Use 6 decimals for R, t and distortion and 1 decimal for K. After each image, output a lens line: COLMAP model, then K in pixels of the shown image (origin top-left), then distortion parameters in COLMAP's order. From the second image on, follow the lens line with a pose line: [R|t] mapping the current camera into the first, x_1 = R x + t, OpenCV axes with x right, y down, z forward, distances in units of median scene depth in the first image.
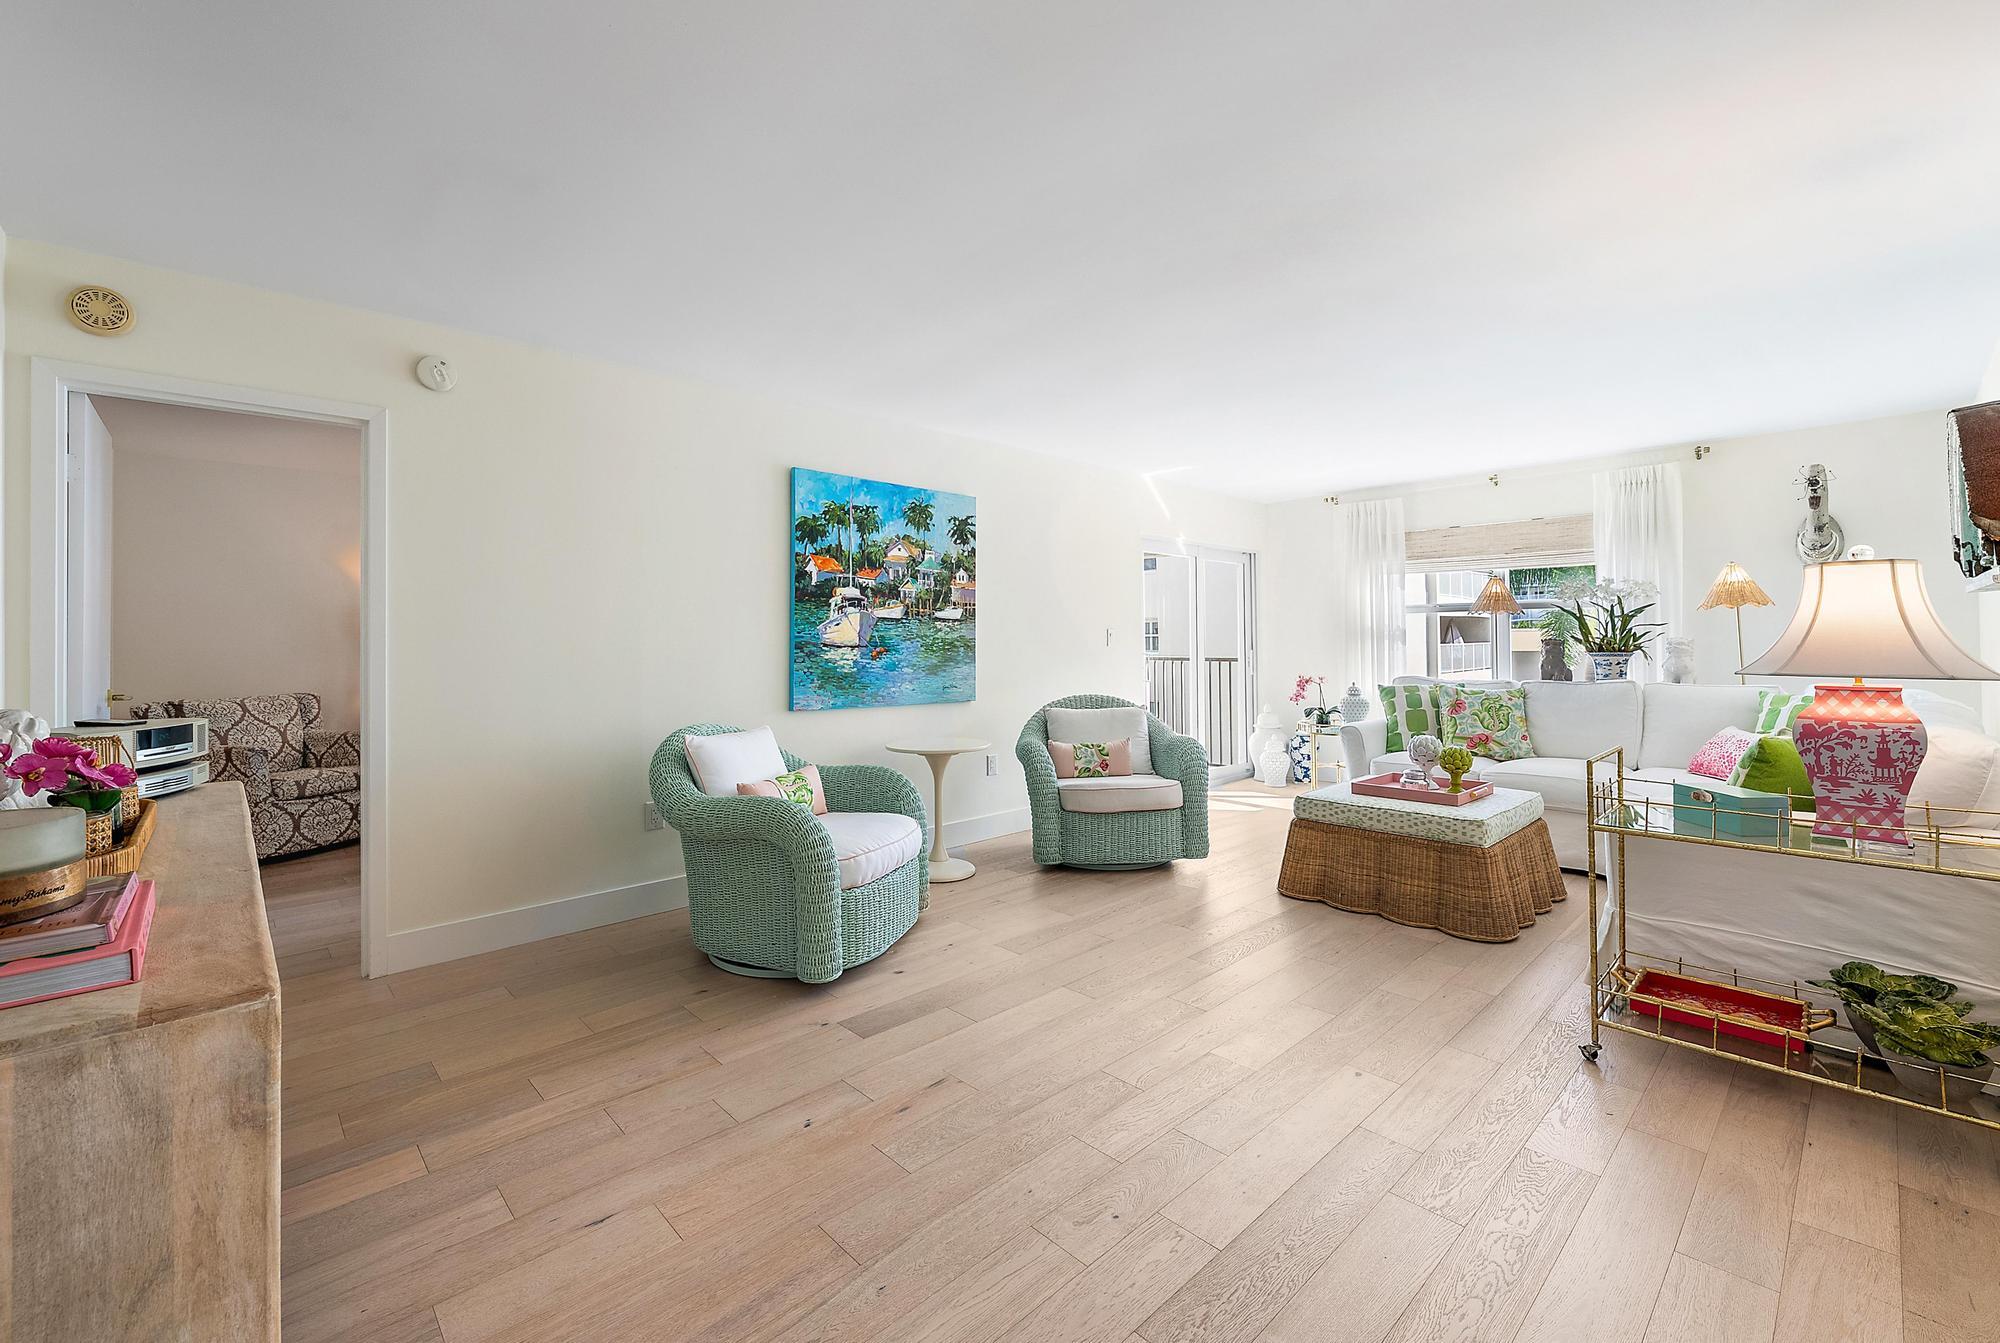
lens RADIAL K [[834.1, 0, 993.6], [0, 834.1, 636.3], [0, 0, 1]] dist [-0.000612, 0.000021]
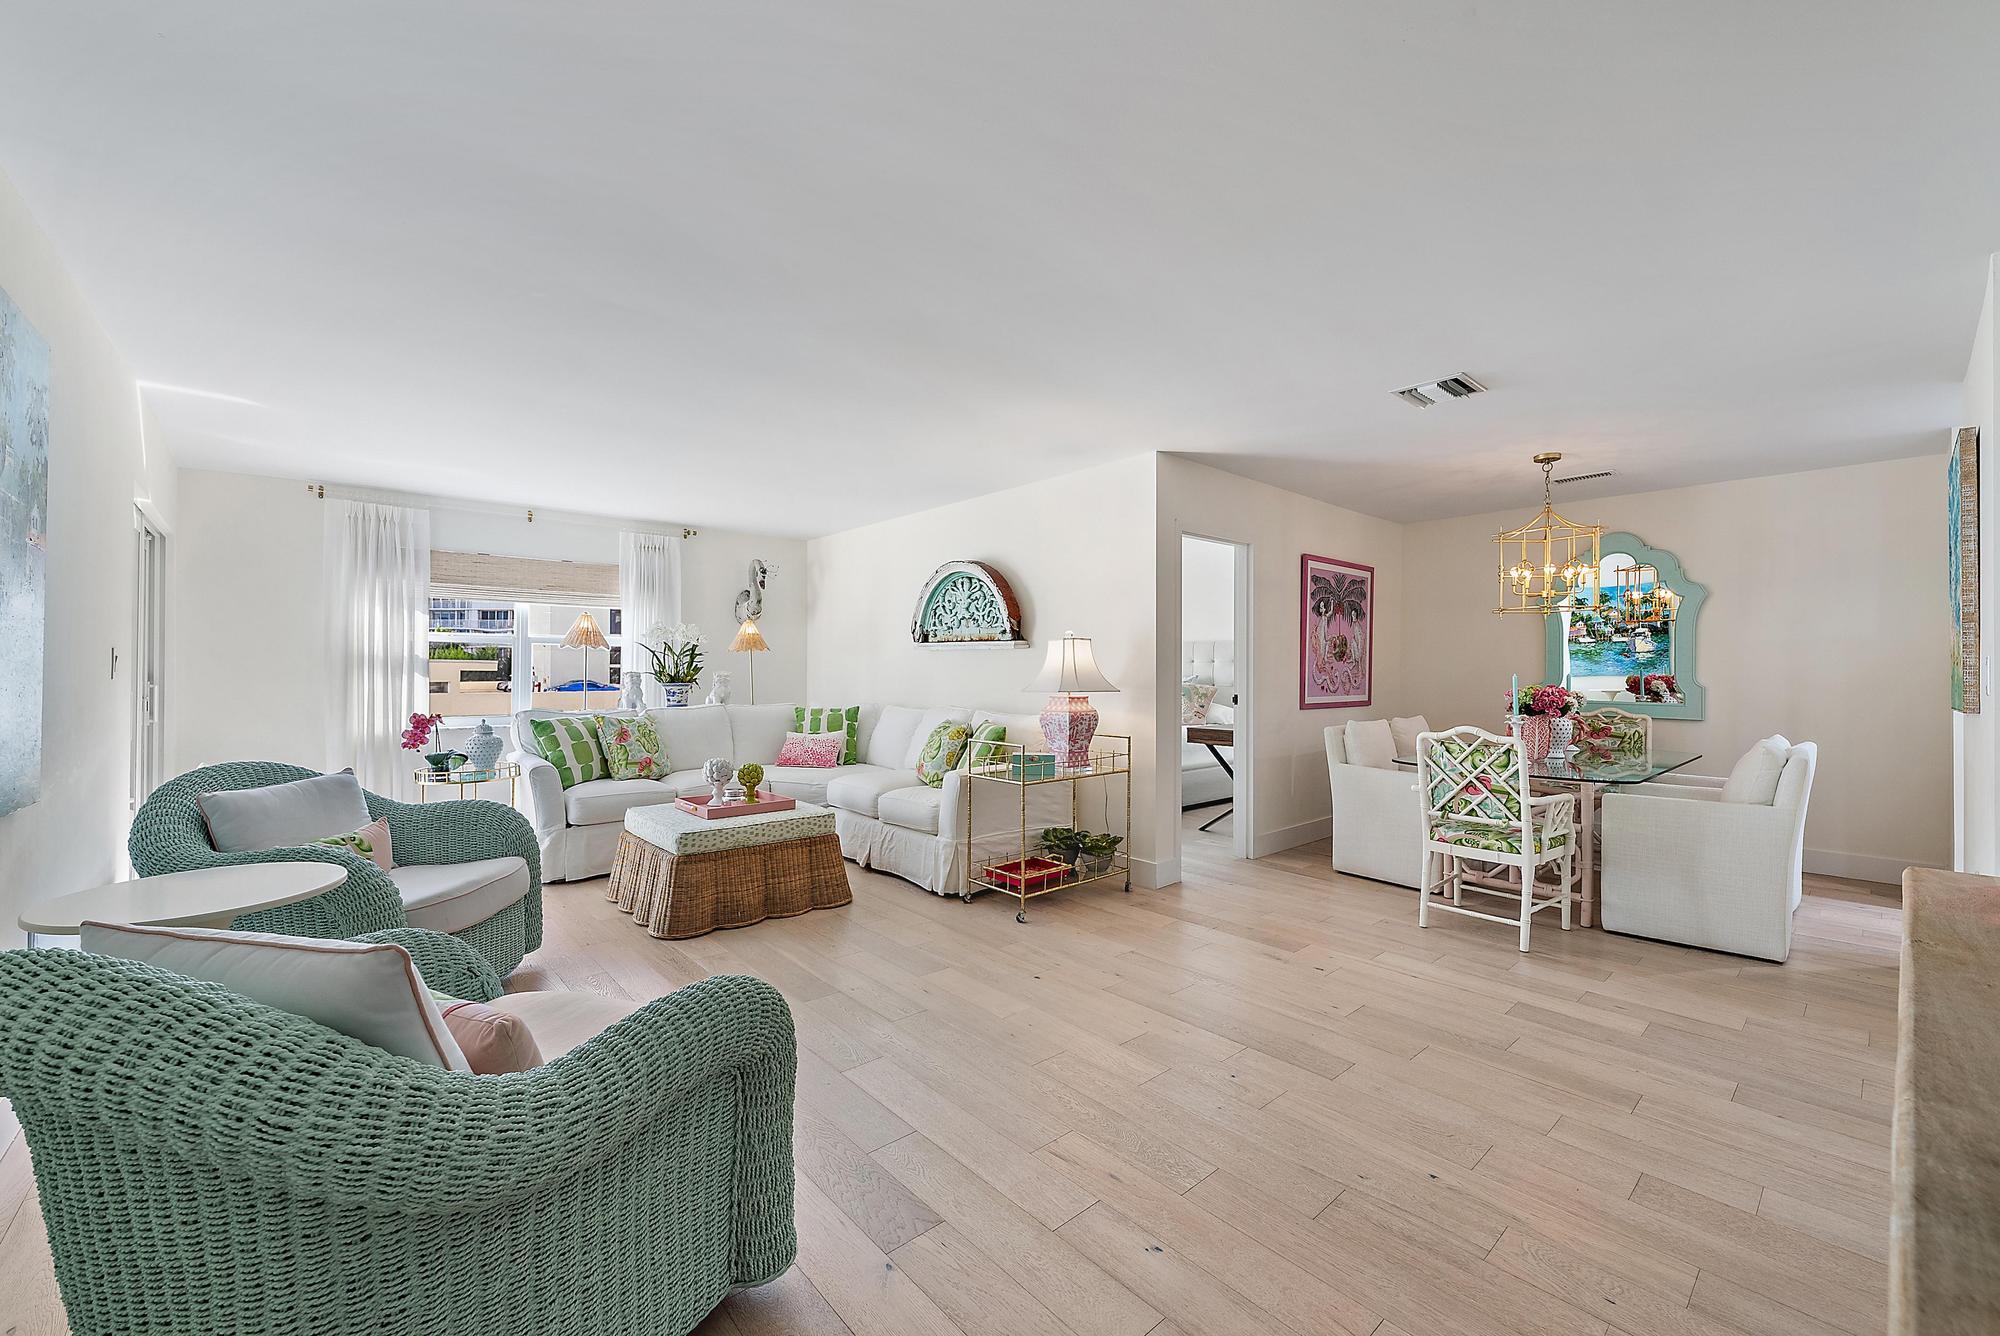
lens RADIAL K [[789.7, 0, 1006.6], [0, 789.7, 661.9], [0, 0, 1]] dist [-0.001645, -0.000196]
pose [[0.029103, 0.018567, 0.999404, -0.477574], [-0.010993, 0.999773, -0.018253, 0.004654], [-0.999516, -0.010455, 0.029300, 0.524727]]
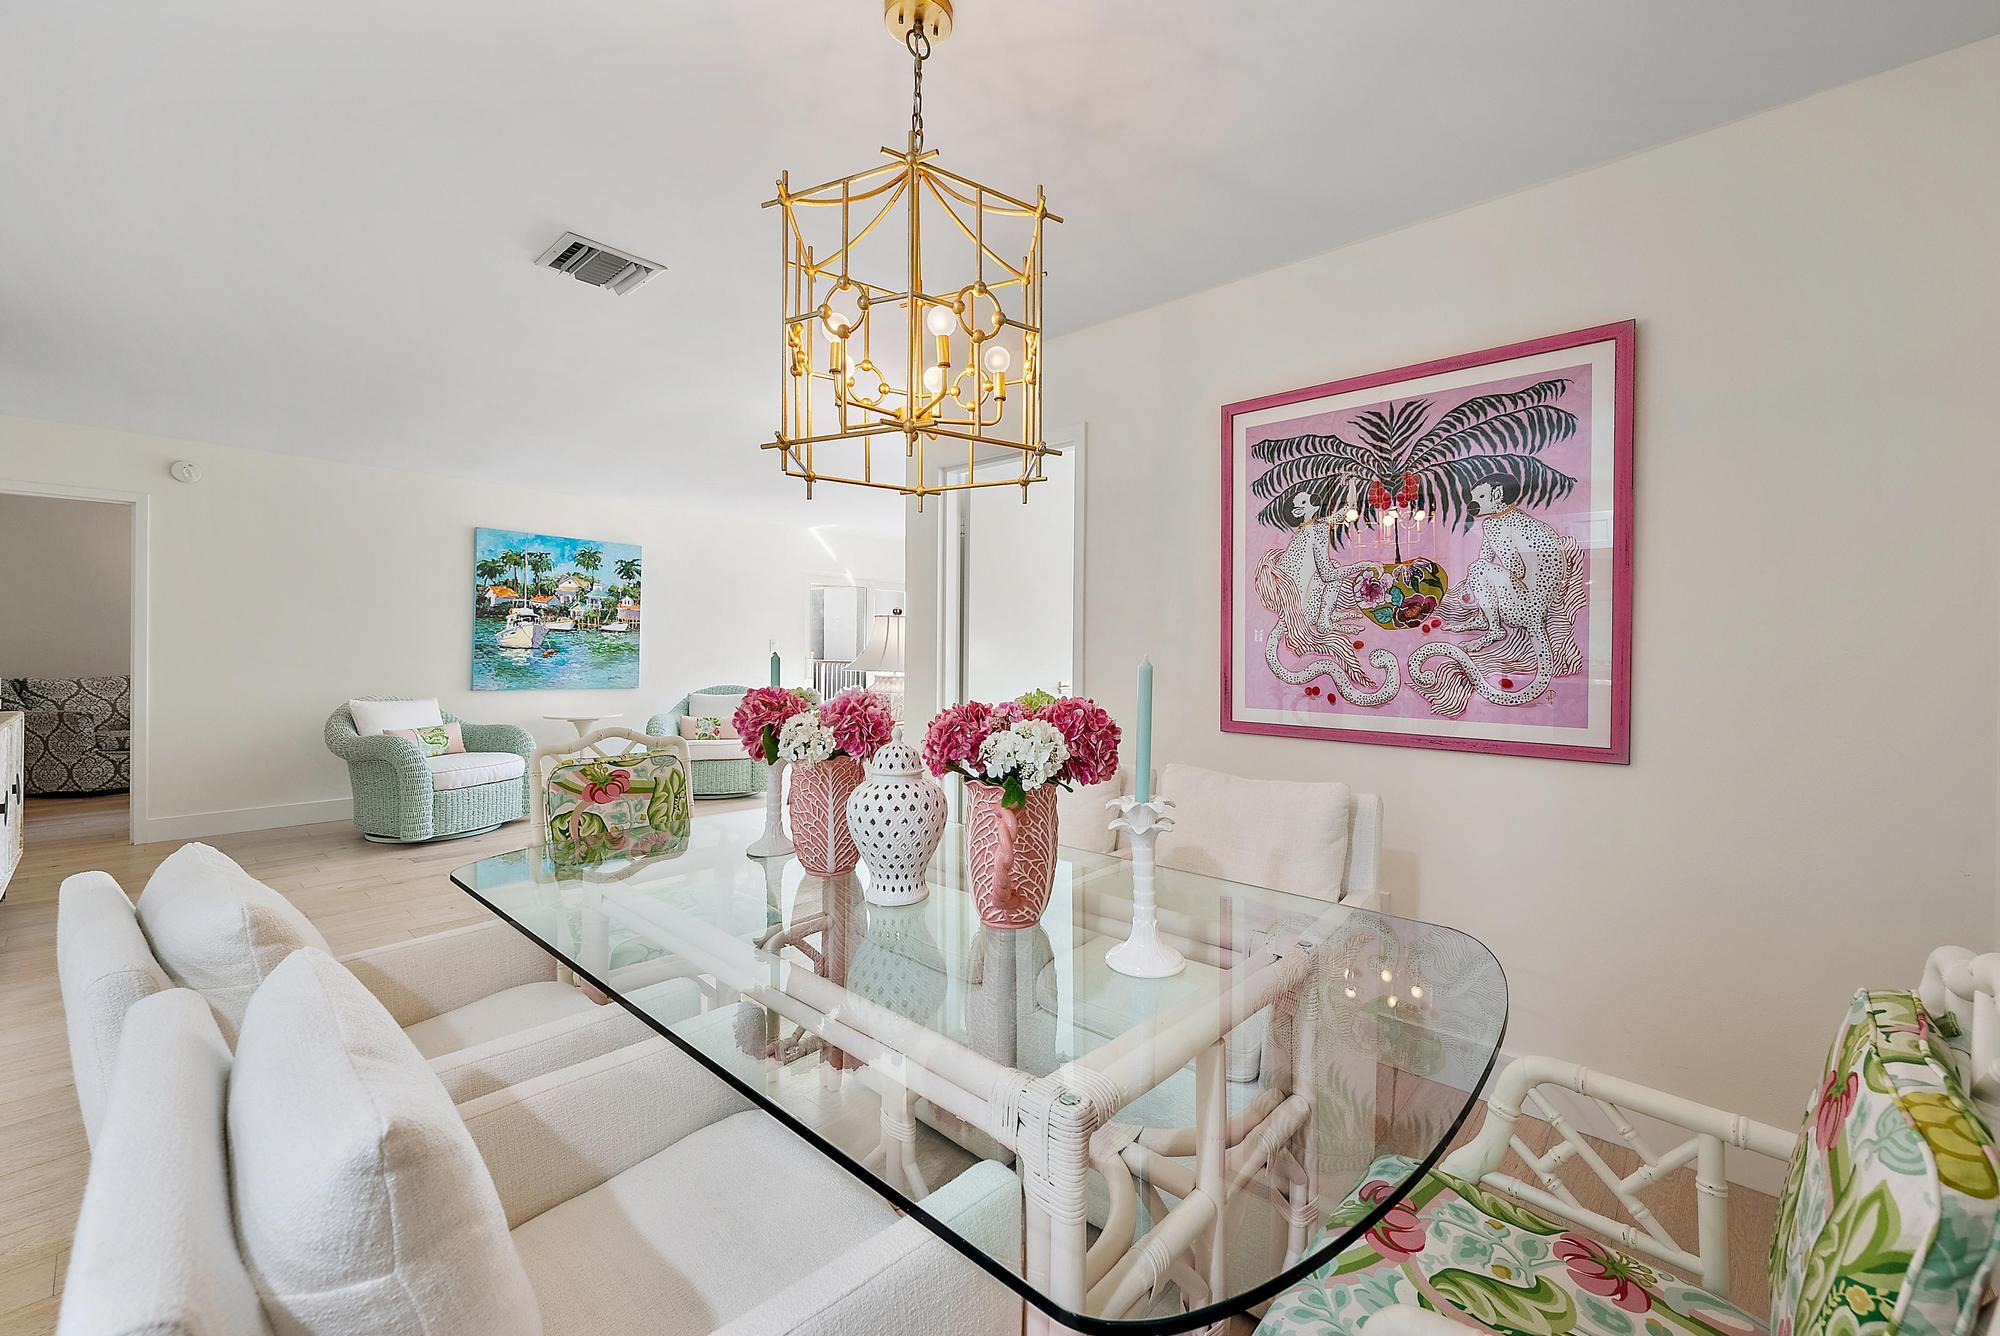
lens RADIAL K [[789.7, 0, 1006.6], [0, 789.7, 661.9], [0, 0, 1]] dist [-0.001645, -0.000196]
pose [[0.995318, 0.017999, 0.094968, 0.533303], [-0.020077, 0.999579, 0.020966, -0.009870], [-0.094551, -0.022775, 0.995259, -0.462627]]
